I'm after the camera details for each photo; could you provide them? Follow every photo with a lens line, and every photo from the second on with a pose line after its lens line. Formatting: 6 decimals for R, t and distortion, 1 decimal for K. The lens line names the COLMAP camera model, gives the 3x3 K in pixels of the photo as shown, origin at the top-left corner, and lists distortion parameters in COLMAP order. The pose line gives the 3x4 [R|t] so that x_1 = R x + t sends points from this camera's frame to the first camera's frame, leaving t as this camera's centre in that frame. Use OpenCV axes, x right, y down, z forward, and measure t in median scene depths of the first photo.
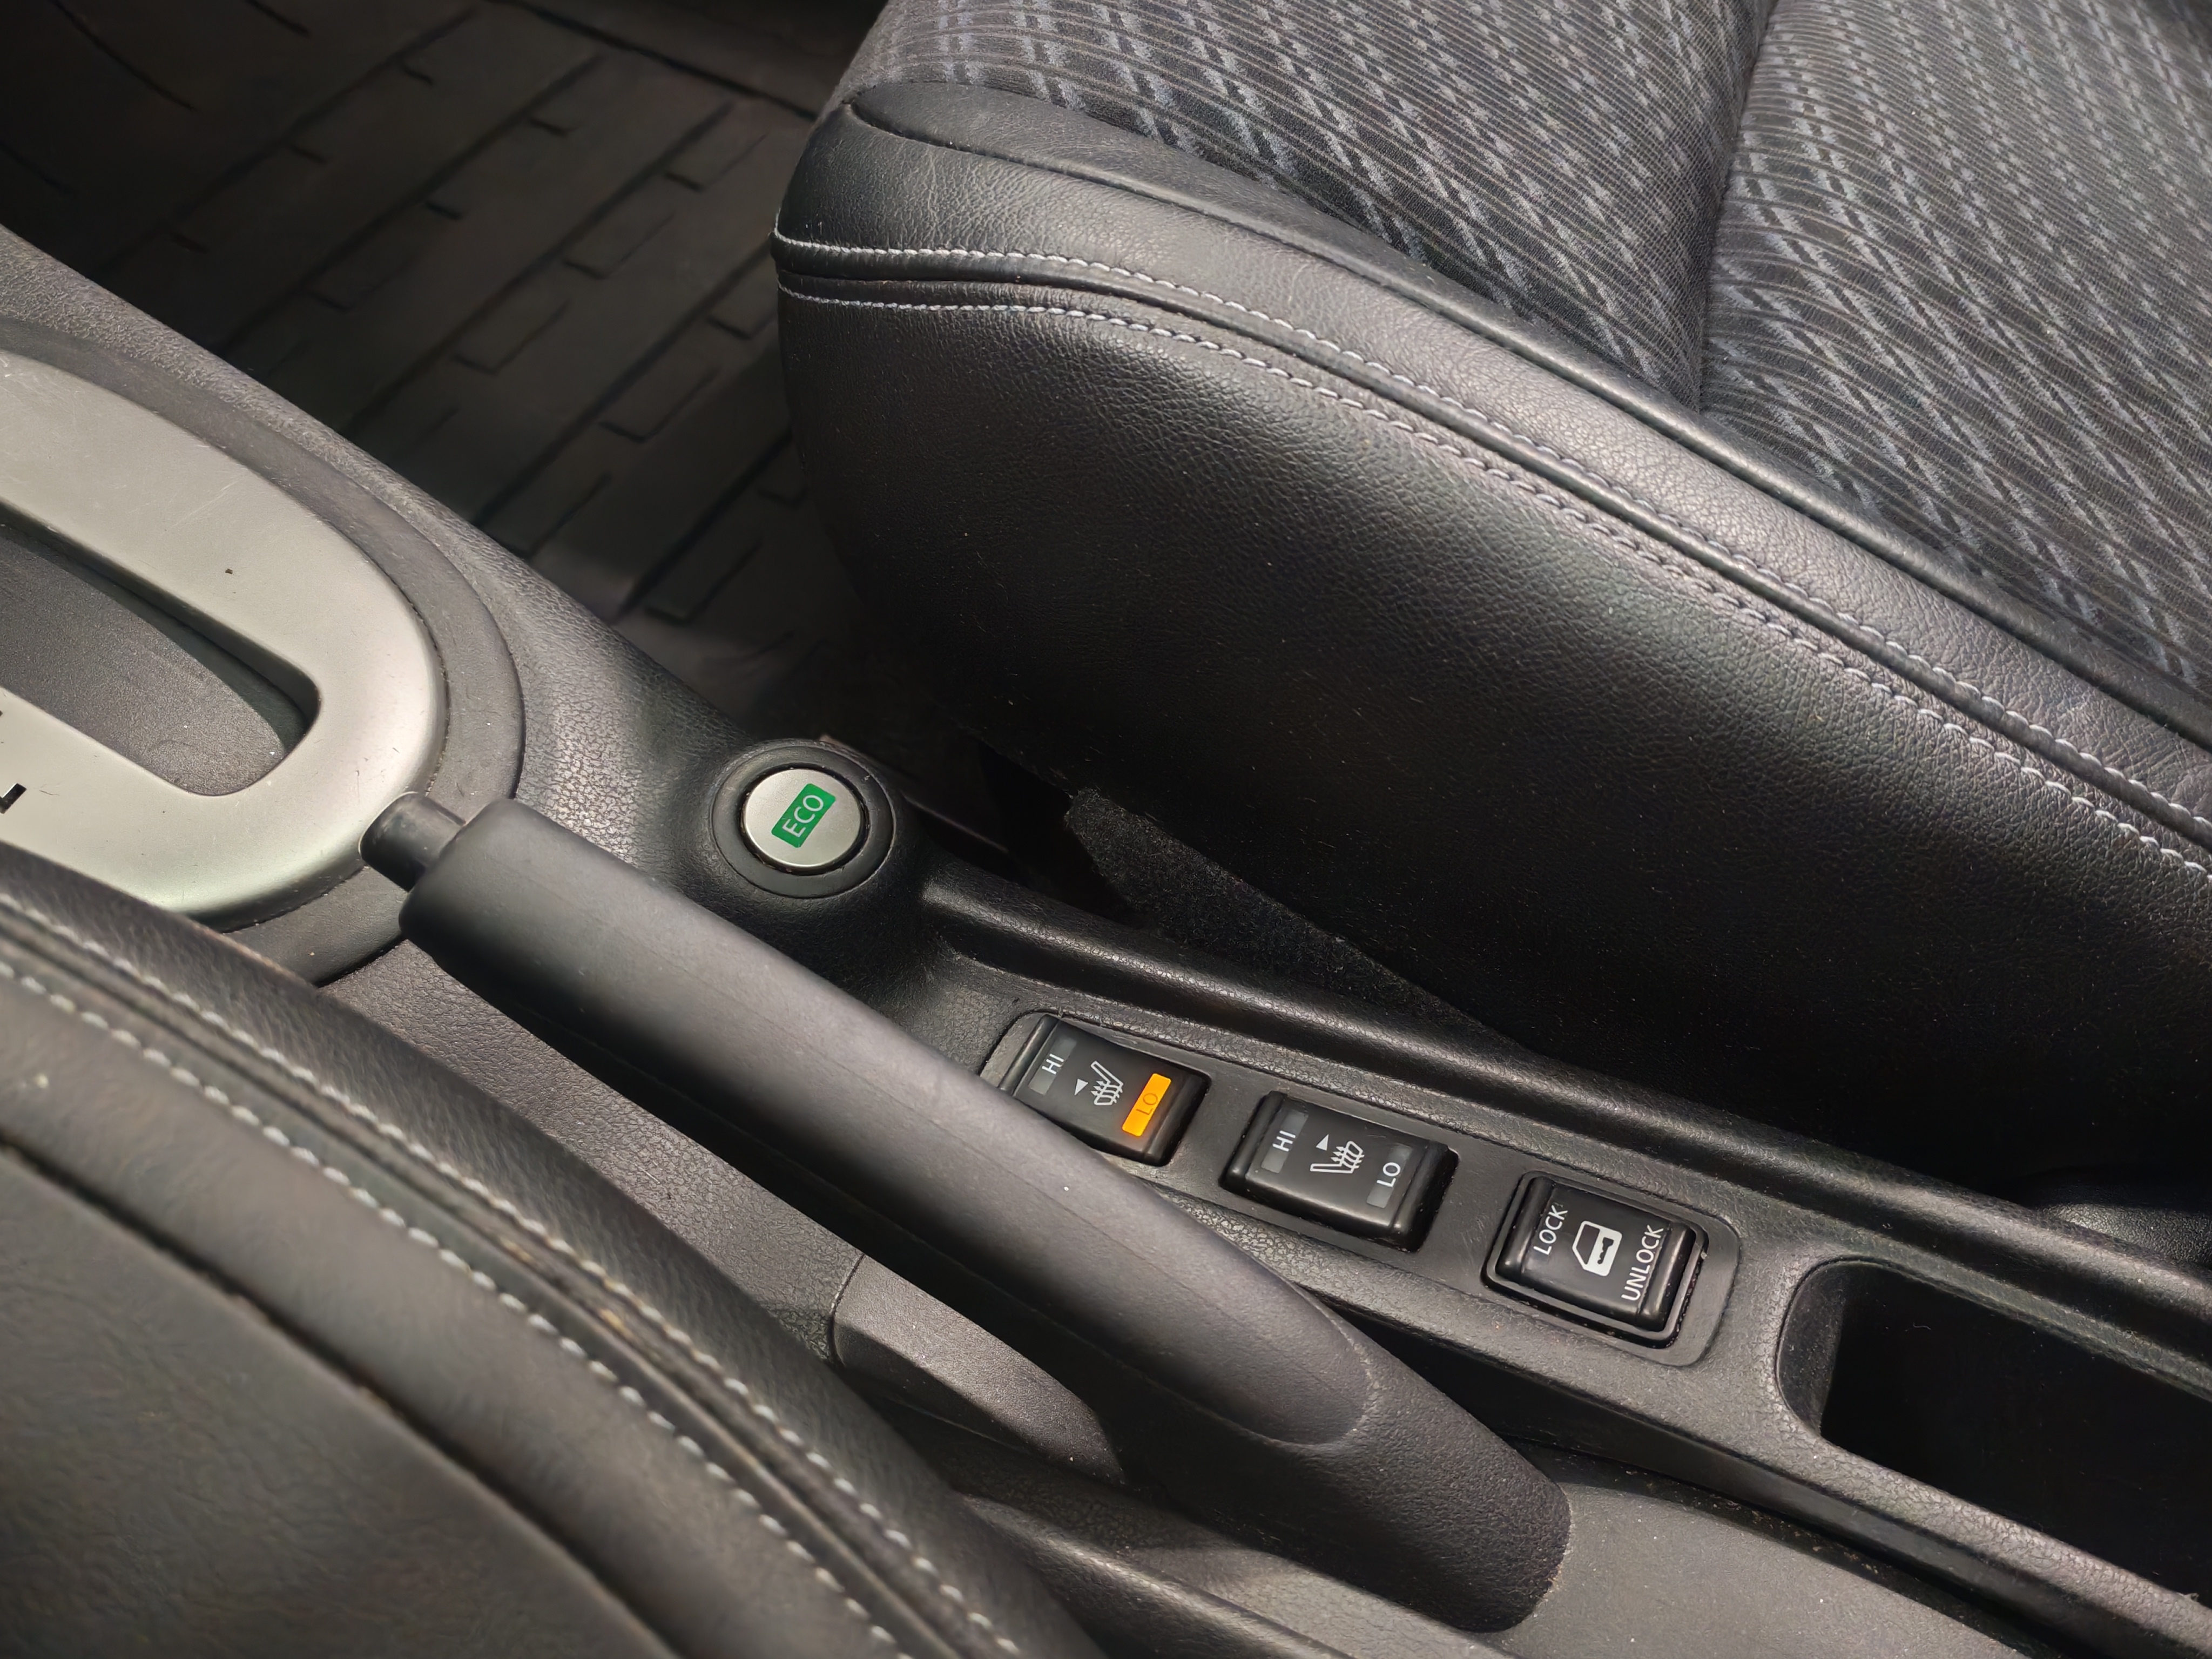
lens RADIAL K [[1966.1, 0, 1114.4], [0, 1966.1, 907.9], [0, 0, 1]] dist [0.026628, -0.022612]
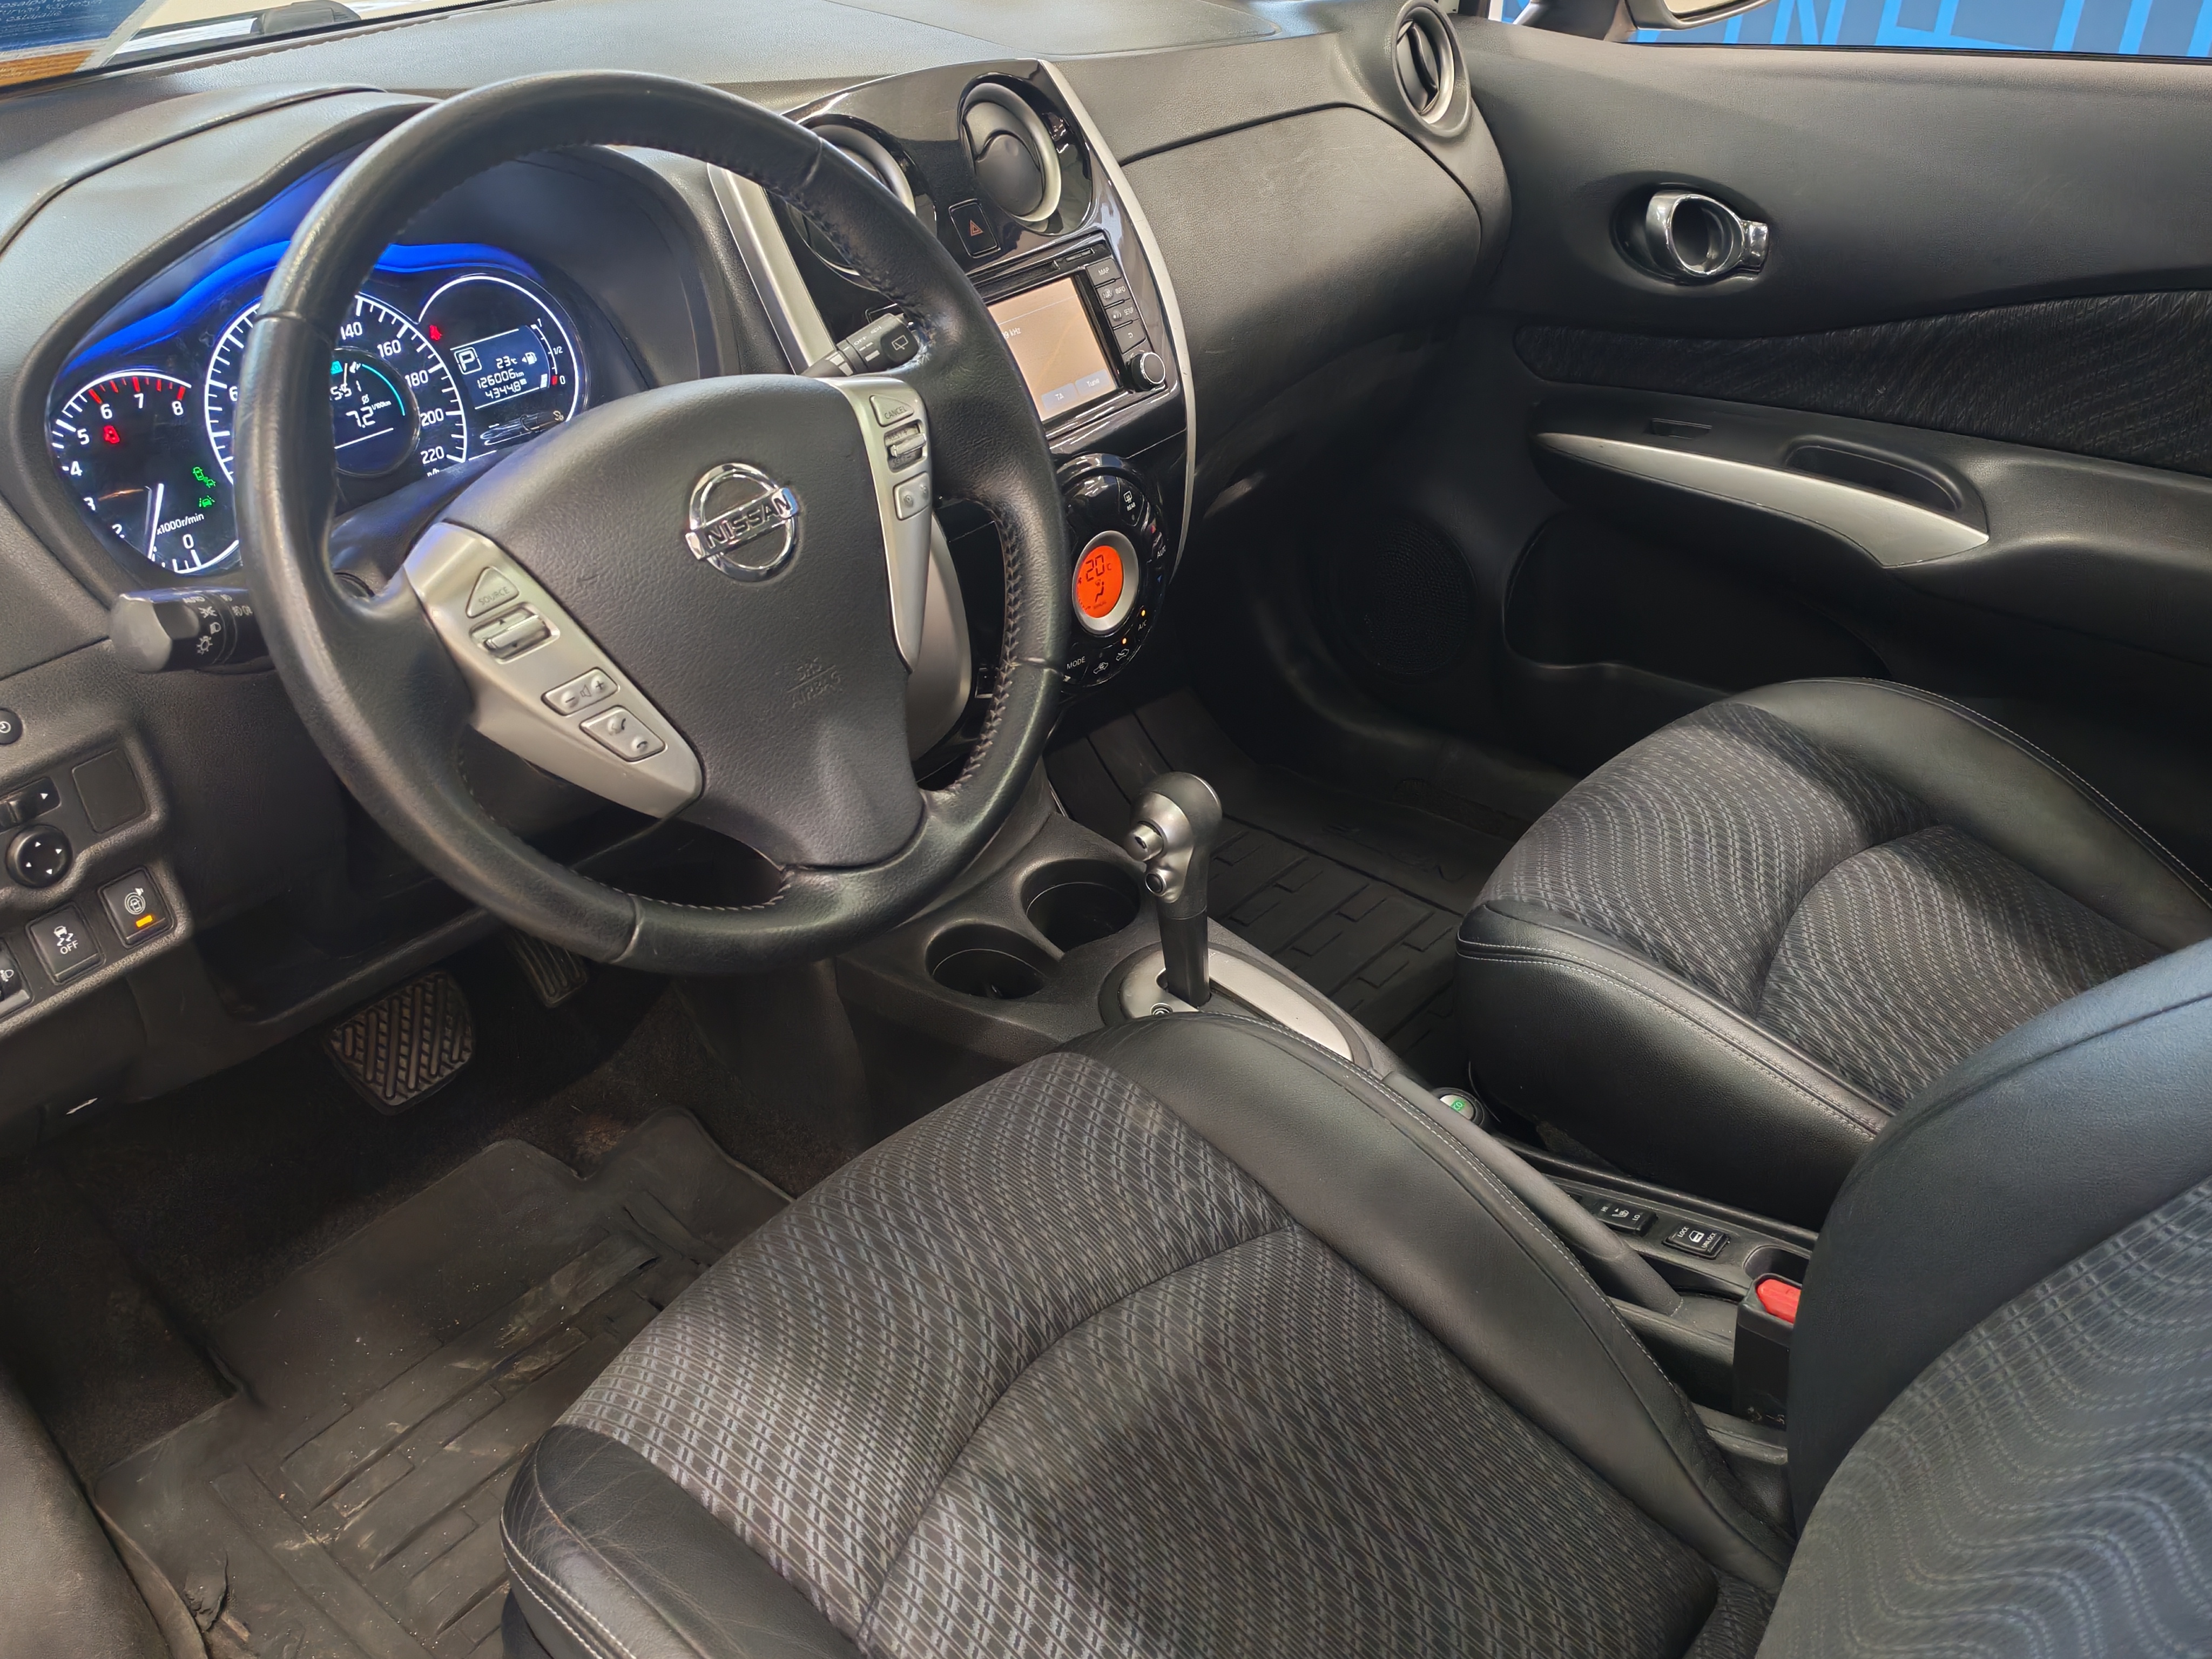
lens RADIAL K [[2005.5, 0, 1073.1], [0, 2005.5, 829.4], [0, 0, 1]] dist [0.035783, -0.020137]
pose [[0.972470, 0.068186, -0.222831, -0.063362], [-0.148701, 0.917817, -0.368104, 0.808031], [0.179418, 0.391105, 0.902688, -2.184000]]
